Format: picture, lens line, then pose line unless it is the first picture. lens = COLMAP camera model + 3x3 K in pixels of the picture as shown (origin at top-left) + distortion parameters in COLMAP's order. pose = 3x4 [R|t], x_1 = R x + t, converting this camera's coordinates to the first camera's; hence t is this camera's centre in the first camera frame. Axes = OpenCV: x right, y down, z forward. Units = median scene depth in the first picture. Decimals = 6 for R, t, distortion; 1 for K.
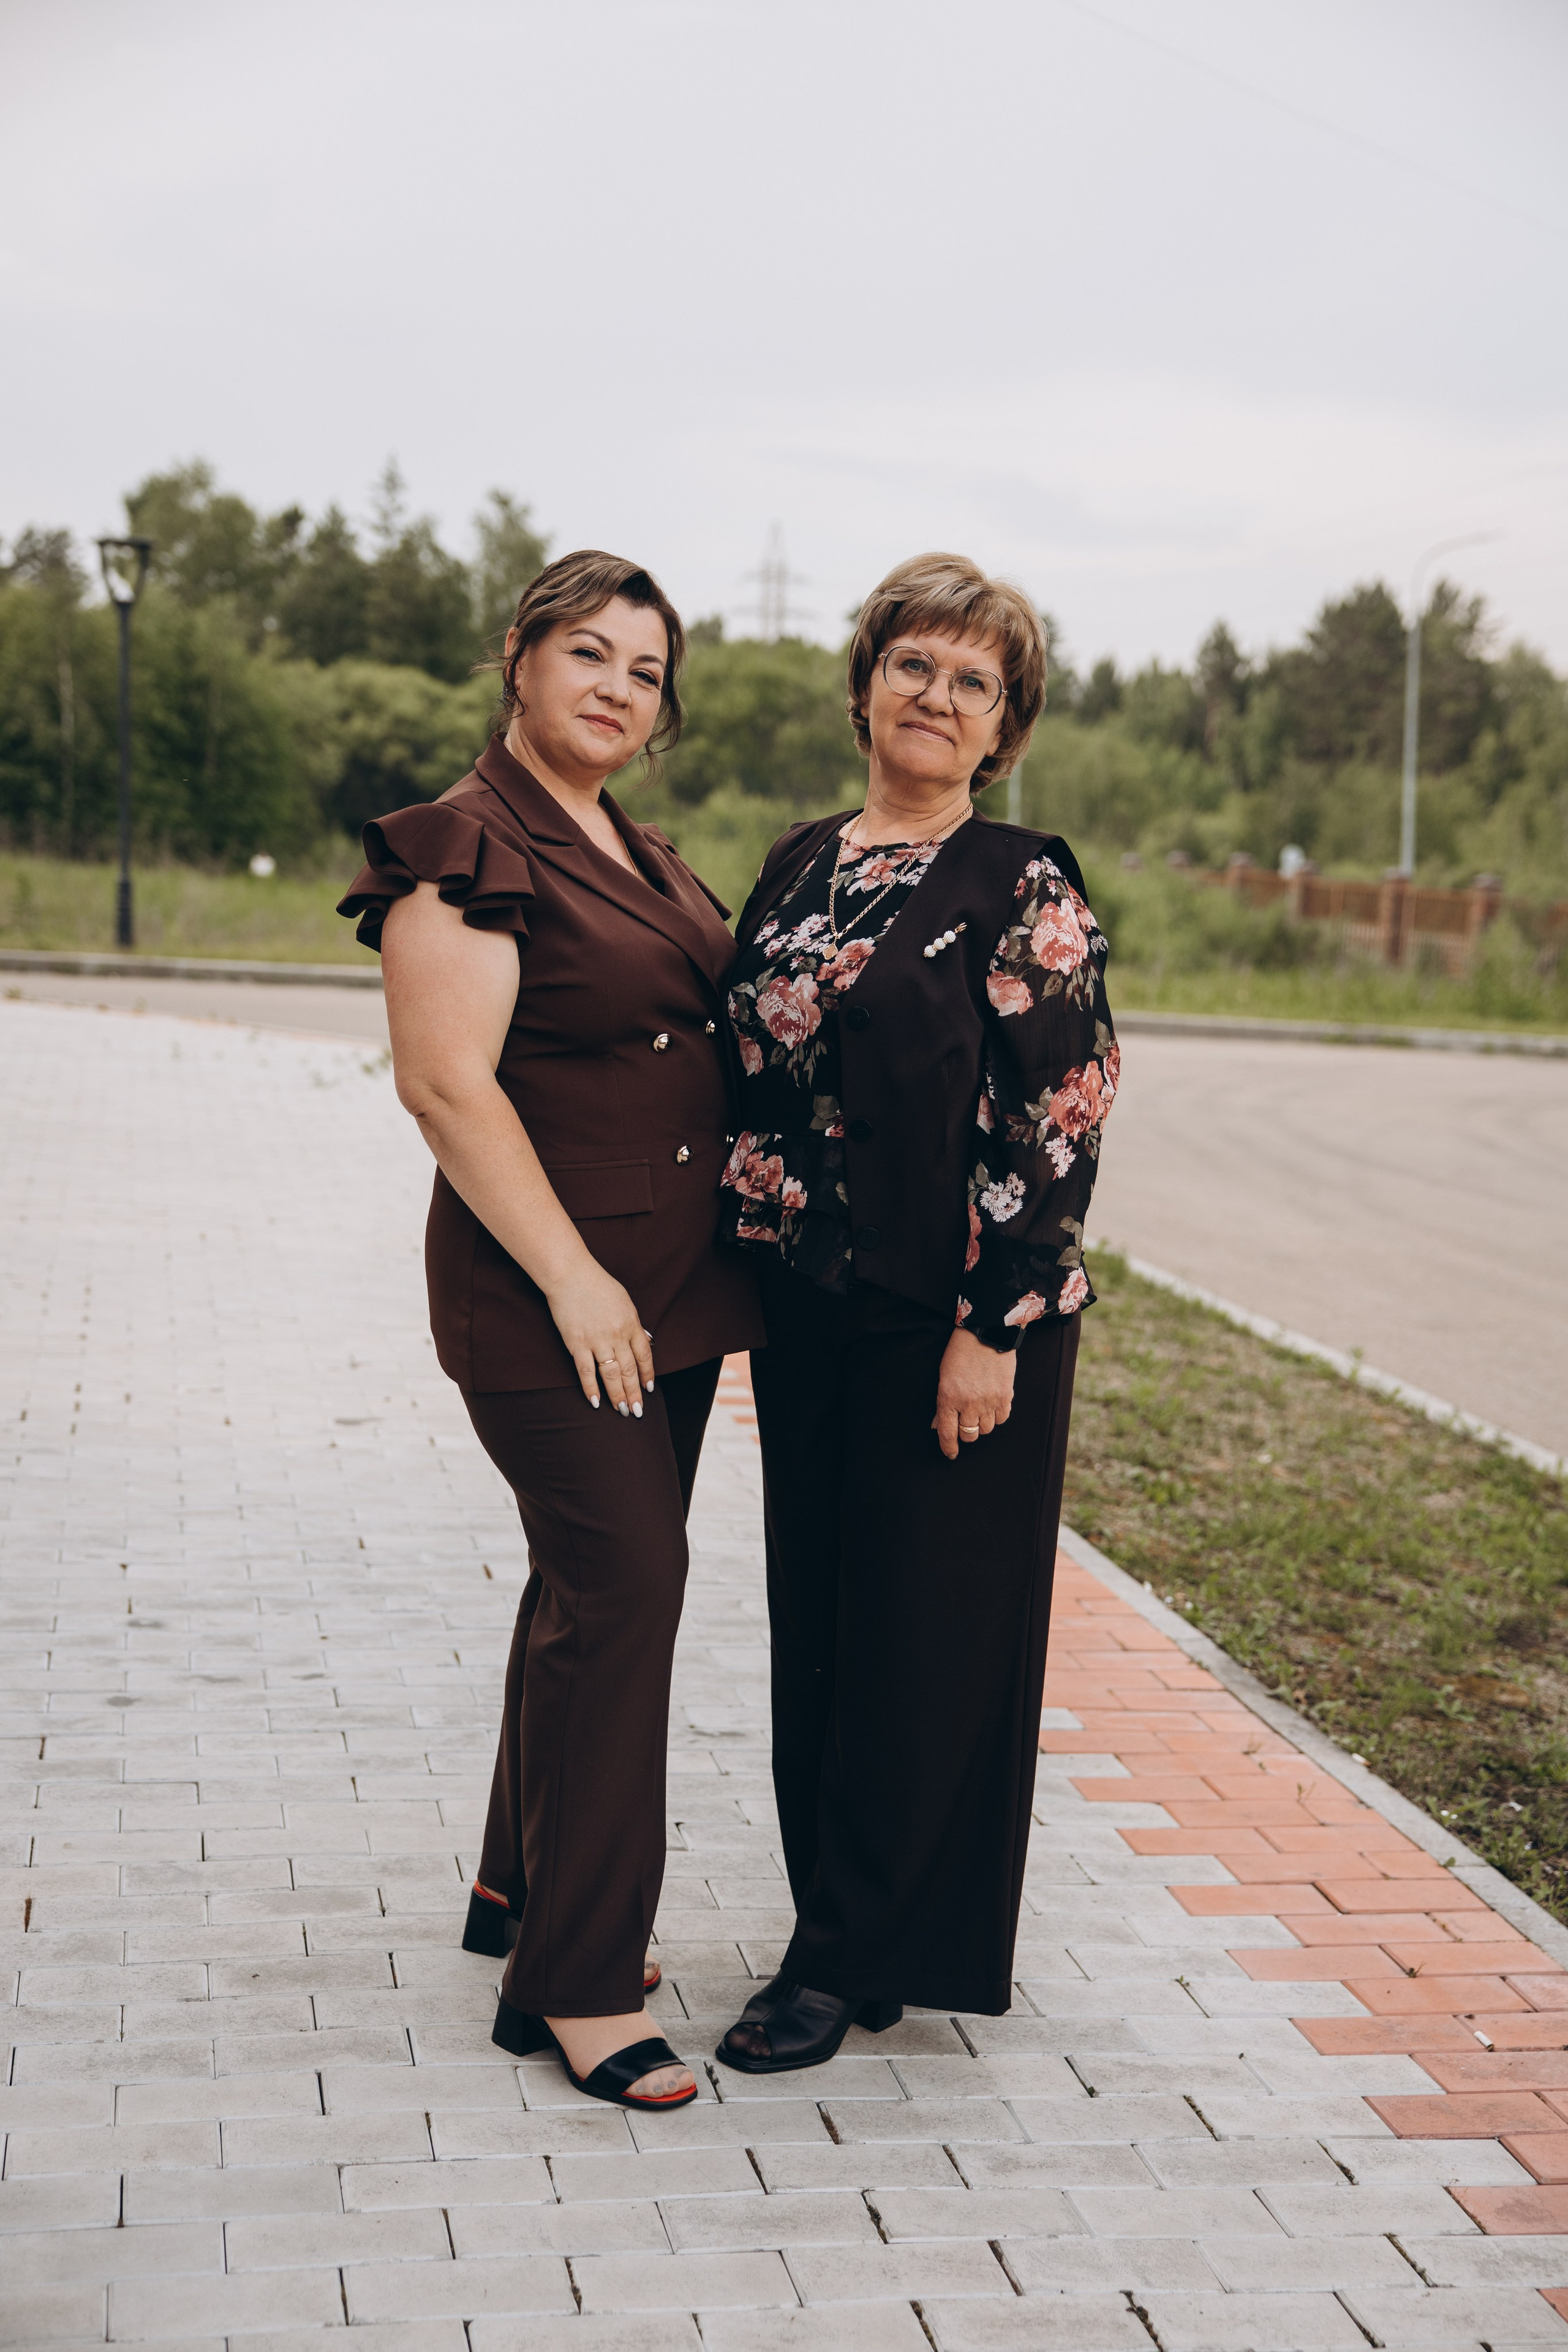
lens RADIAL K [[2912.3, 0, 796.7], [0, 2912.3, 1185.2], [0, 0, 1]] dist [0.327661, -0.661795]
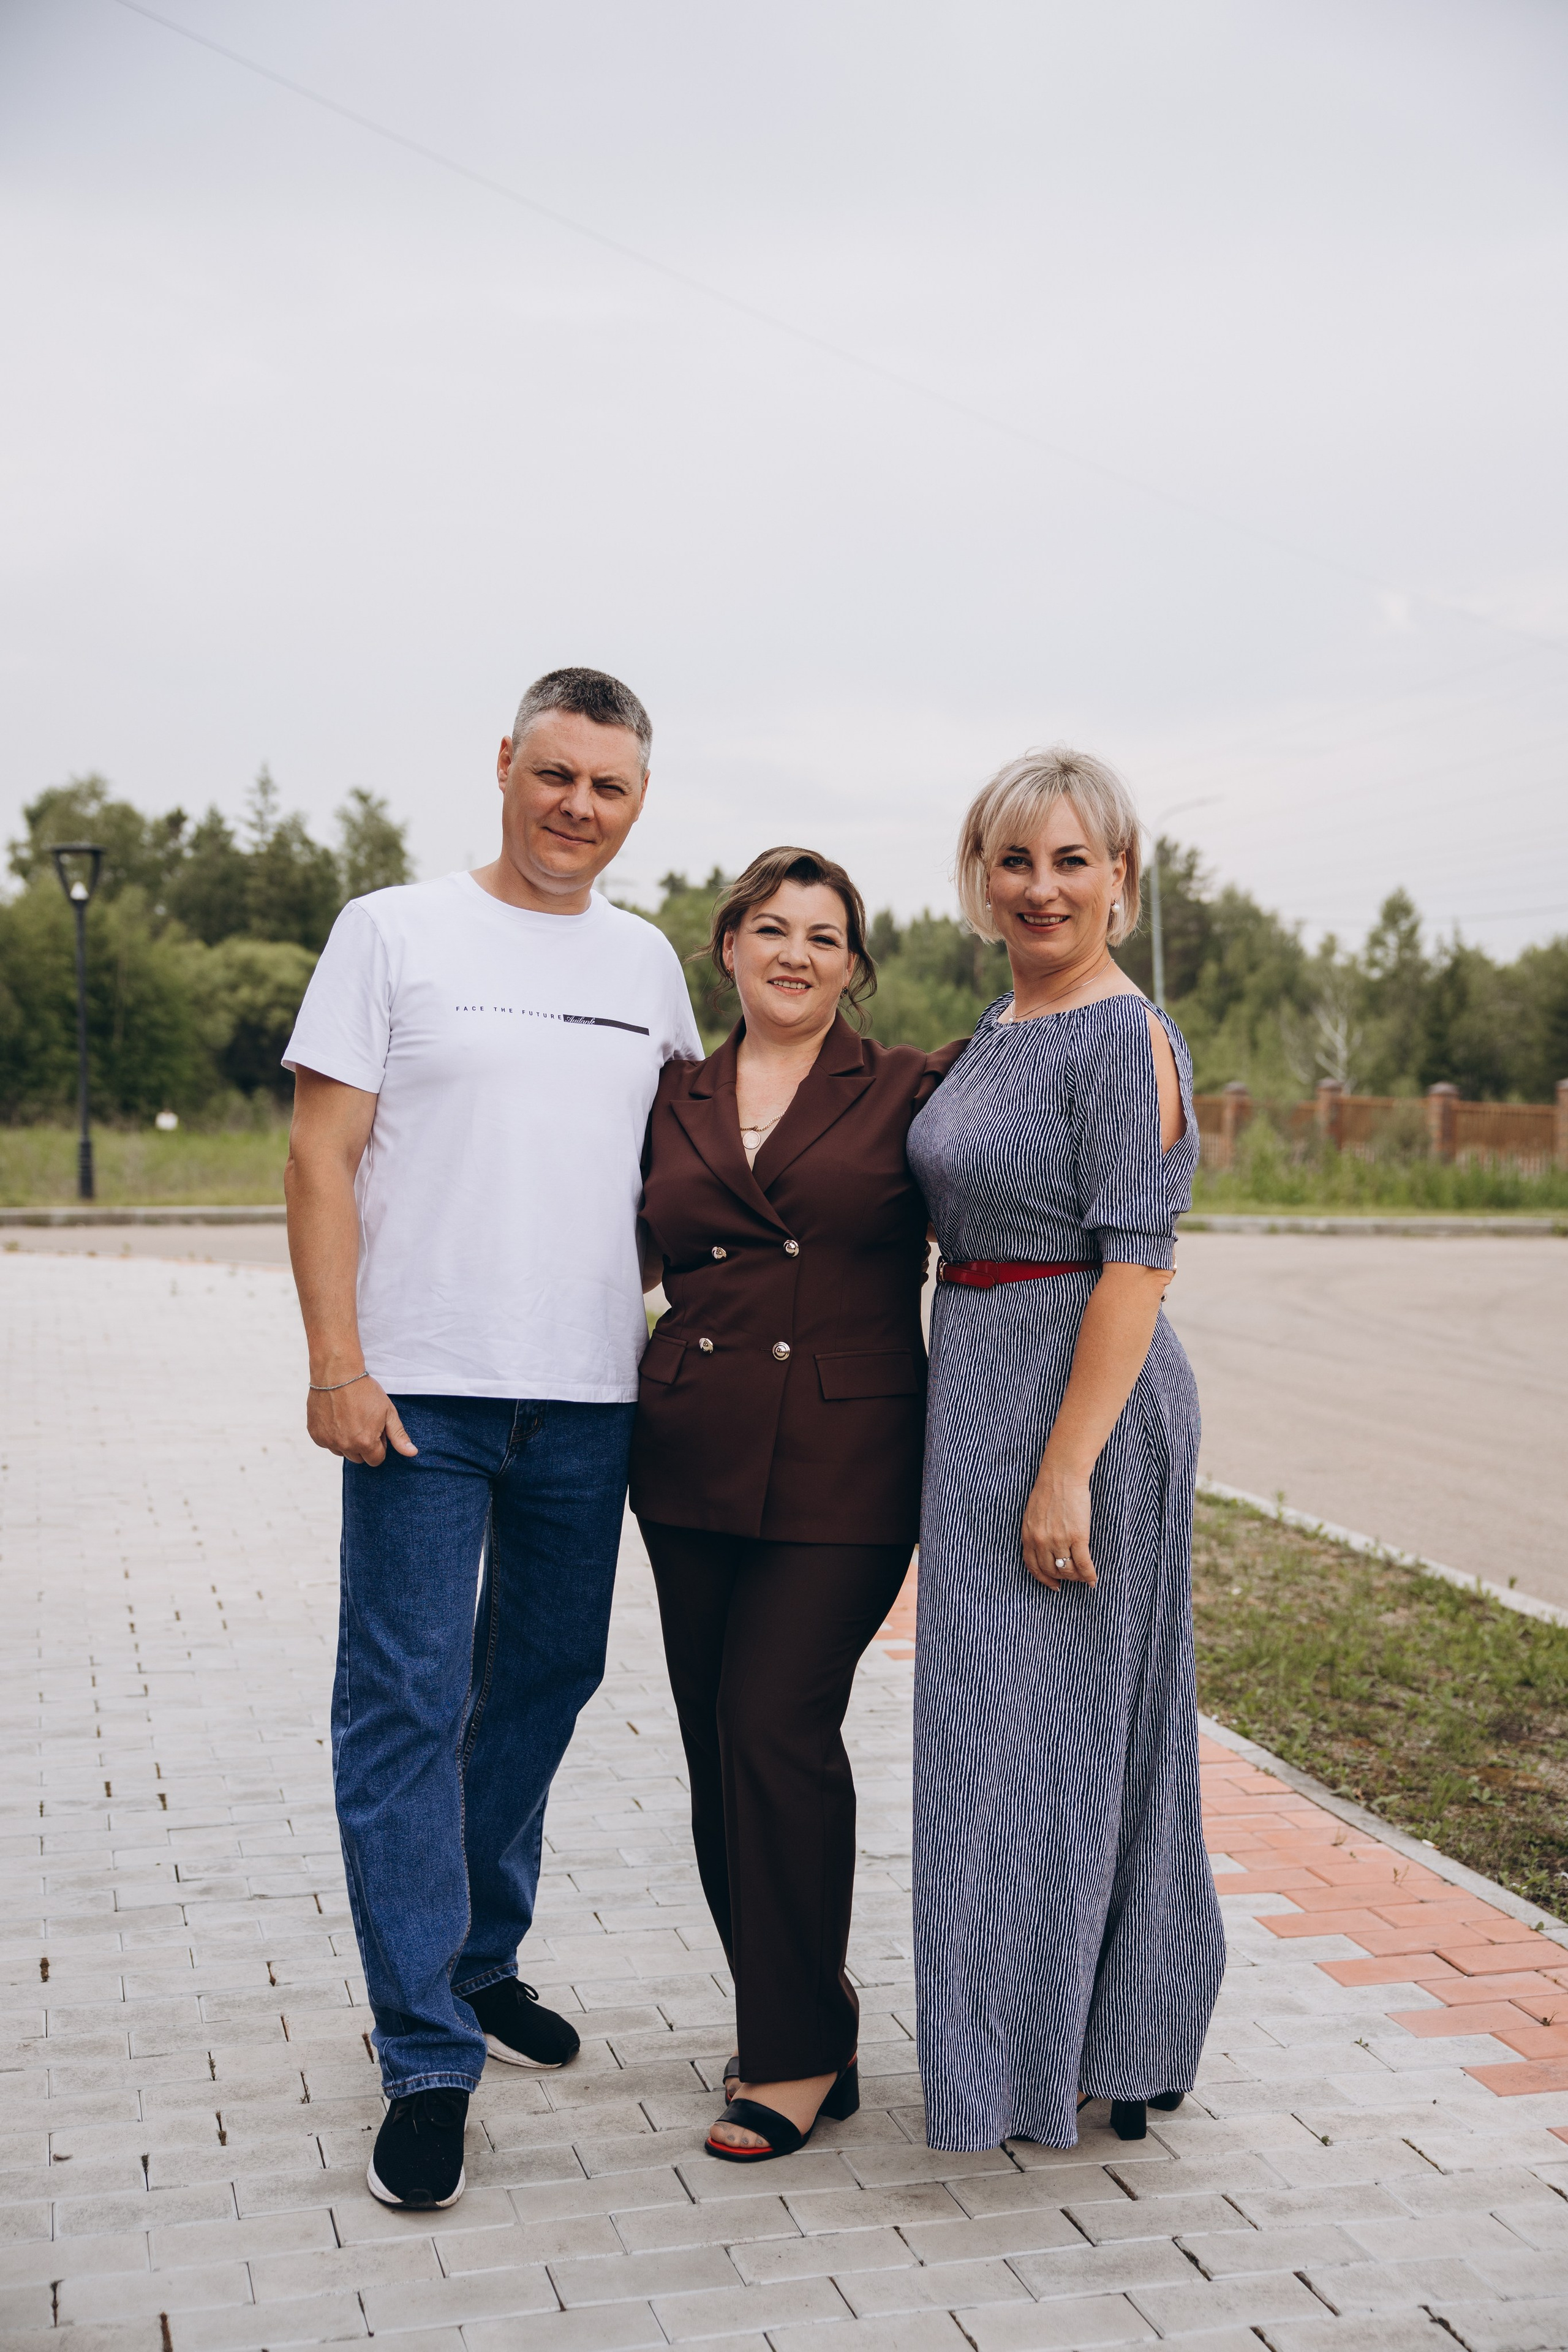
lens RADIAL K [[2569.9, 0, 784.0], [0, 2569.9, 1176.0], [0, 0, 1]] dist [0.217718, -0.333418]
pose [[0.996241, -0.047216, 0.072632, -0.112291], [0.052608, 0.995854, -0.074206, -0.004709], [-0.068827, 0.077748, 0.994594, -0.027887]]
